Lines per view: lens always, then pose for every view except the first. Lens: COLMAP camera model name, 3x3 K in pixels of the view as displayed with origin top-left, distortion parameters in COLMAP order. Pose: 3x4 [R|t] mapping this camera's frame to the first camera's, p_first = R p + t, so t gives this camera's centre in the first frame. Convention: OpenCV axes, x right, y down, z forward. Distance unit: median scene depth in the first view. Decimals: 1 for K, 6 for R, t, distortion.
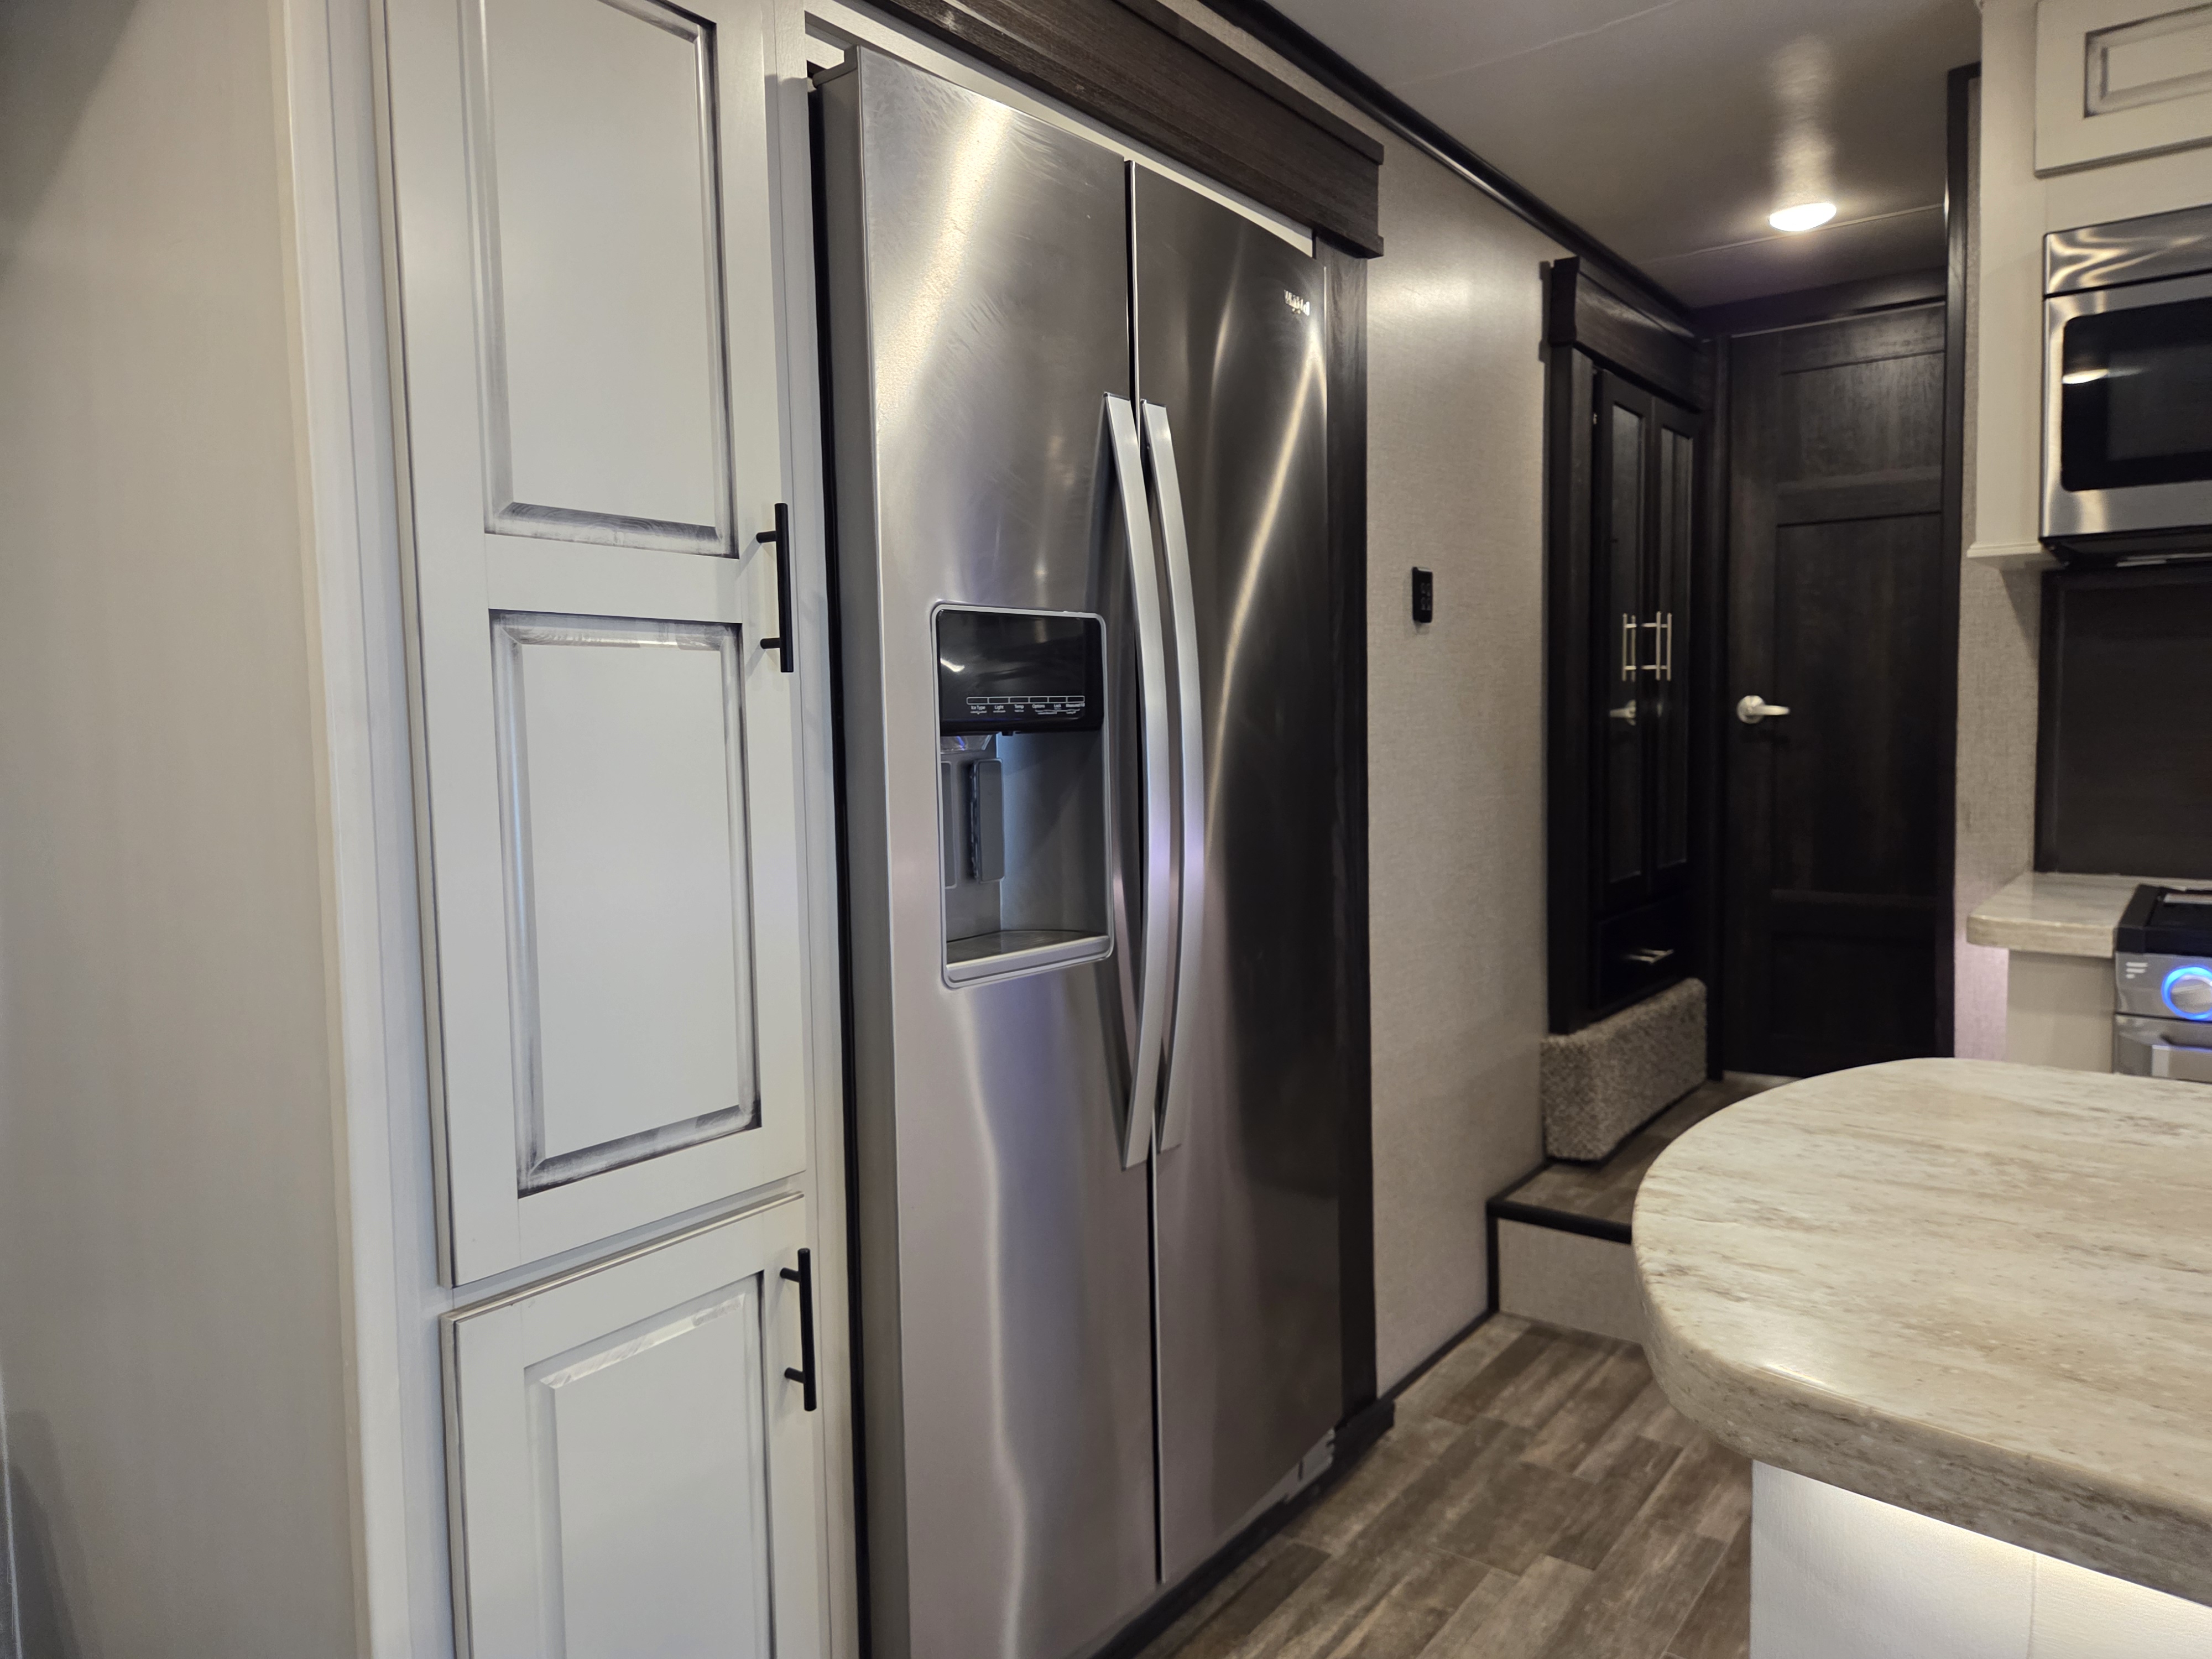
lens RADIAL K [[1484.8, 0, 1100.2], [0, 1484.8, 806.3], [0, 0, 1]] dist [0.061997, -0.052369]
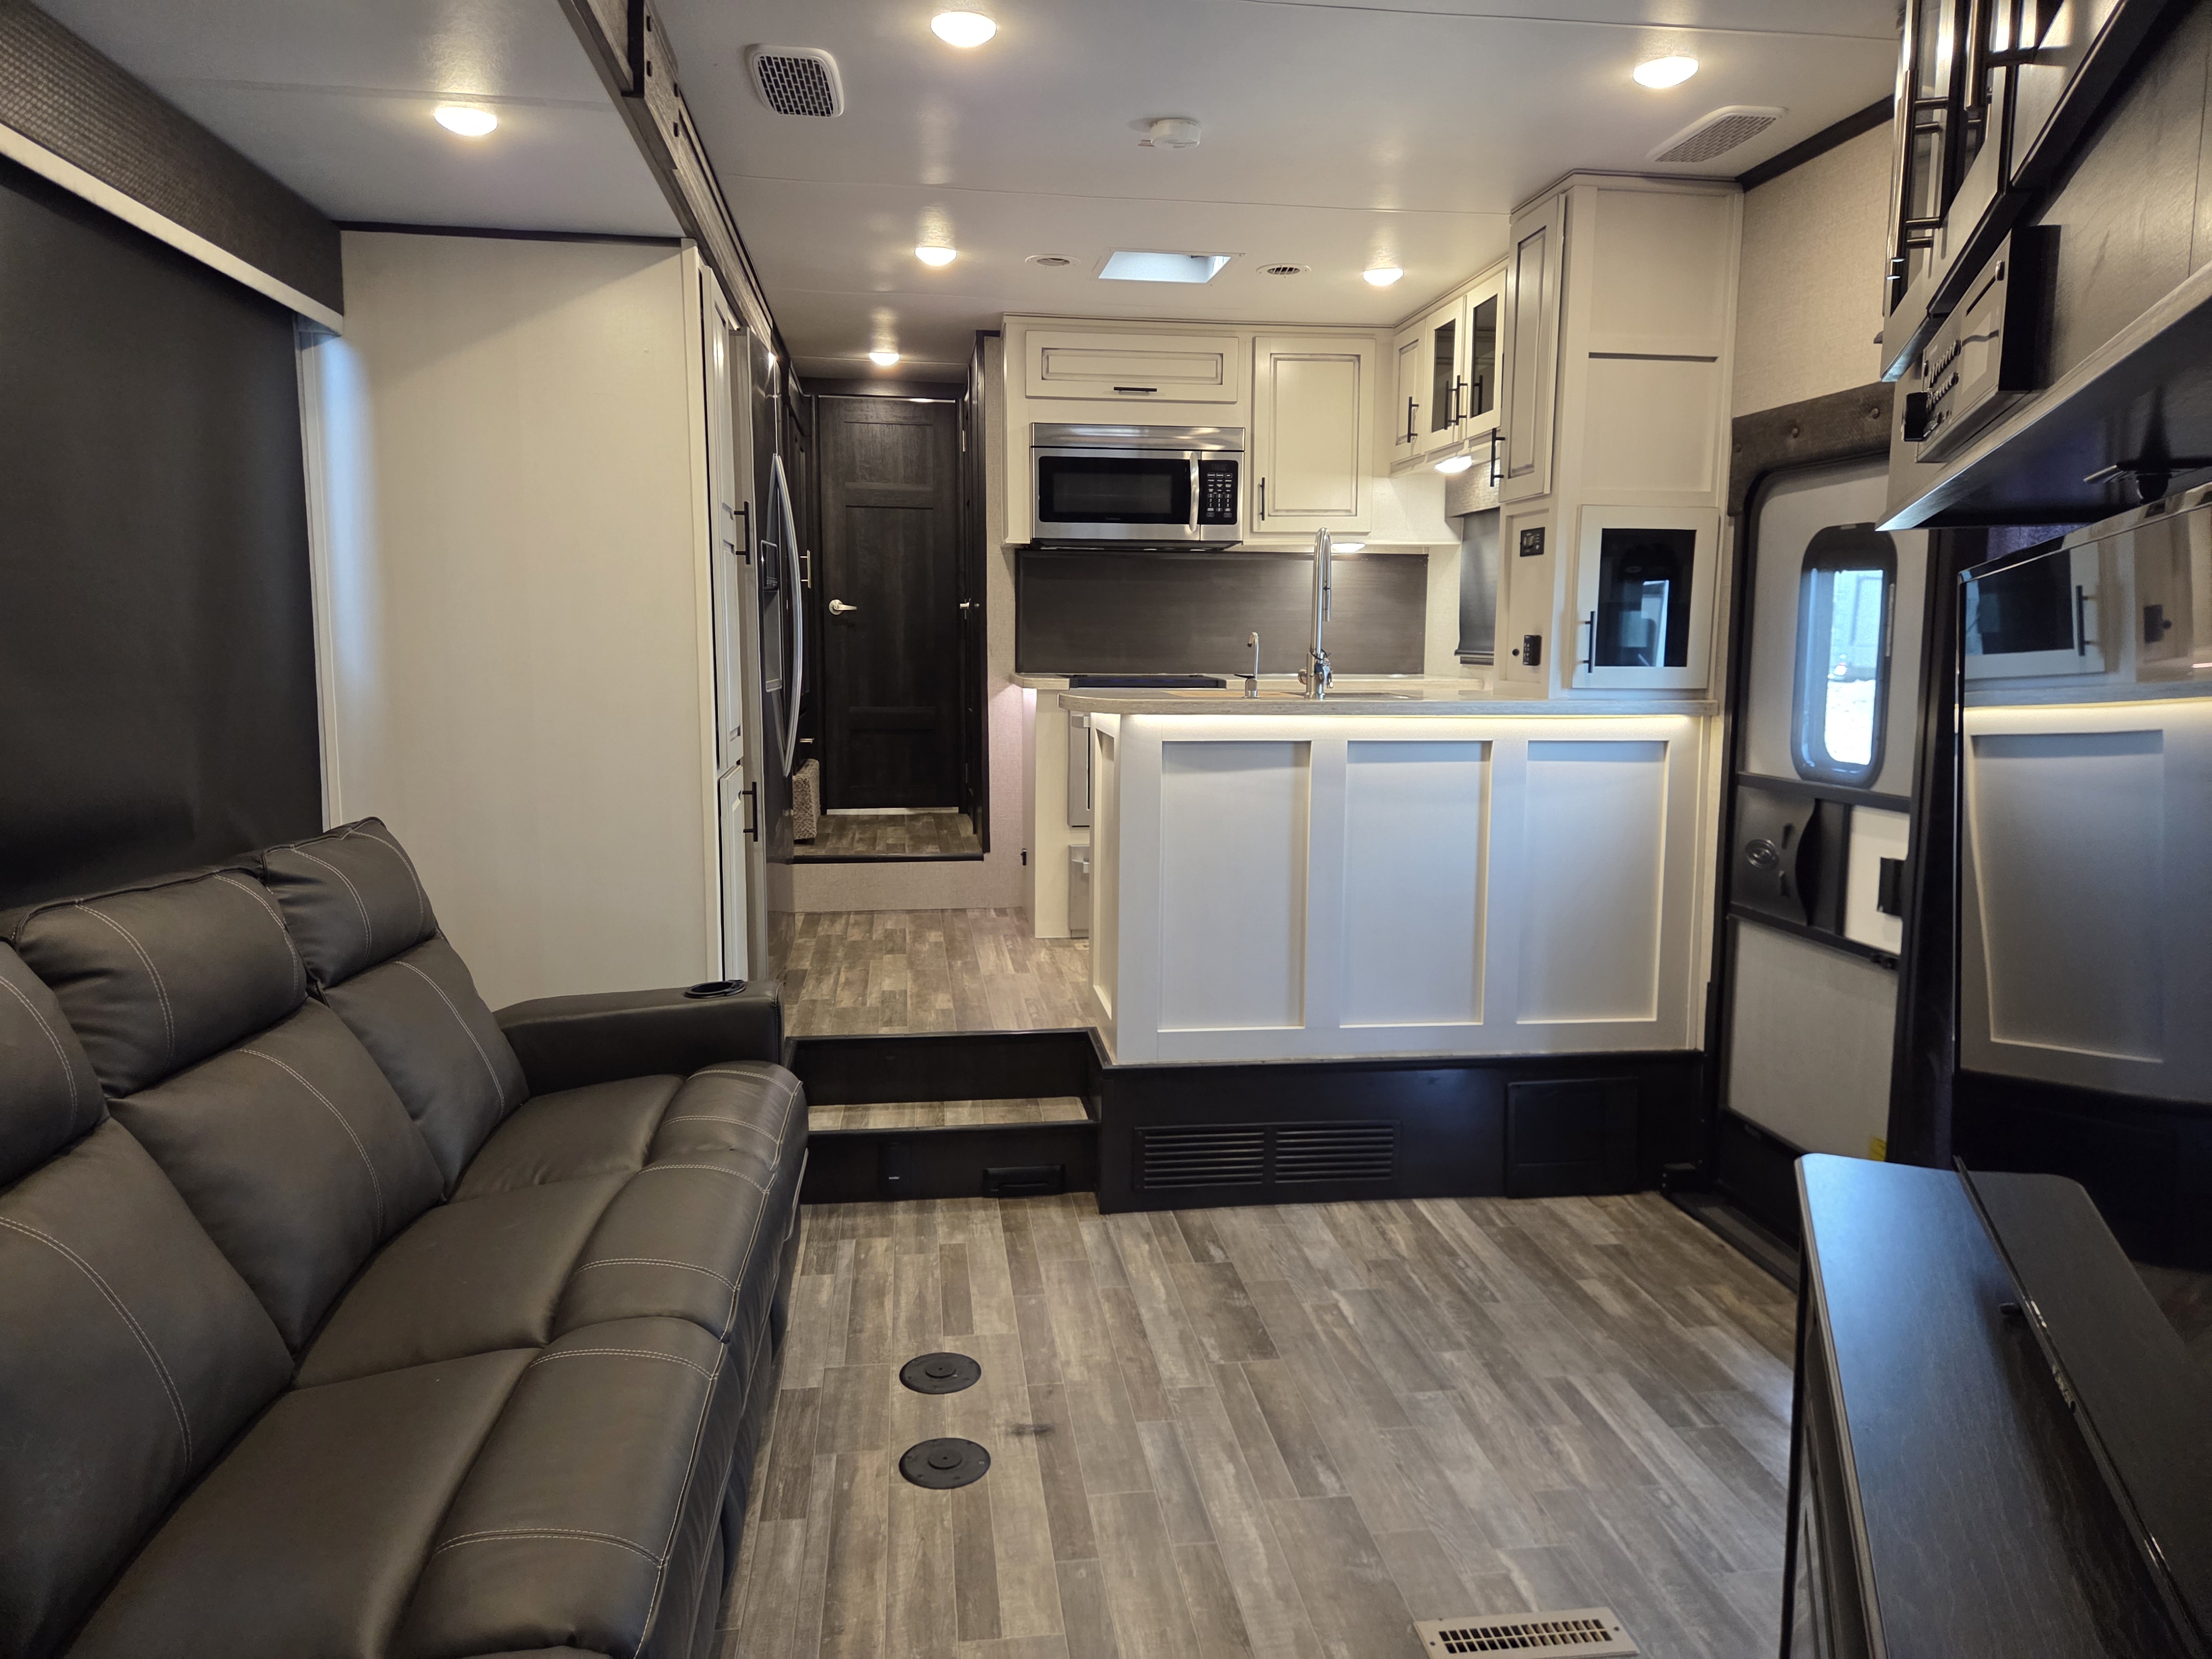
lens RADIAL K [[1484.8, 0, 1127.2], [0, 1484.8, 837.0], [0, 0, 1]] dist [0.061997, -0.052369]
pose [[0.696652, -0.080941, 0.712829, -0.691691], [0.027588, 0.995903, 0.086122, 0.073351], [-0.716879, -0.040331, 0.696030, -0.572248]]
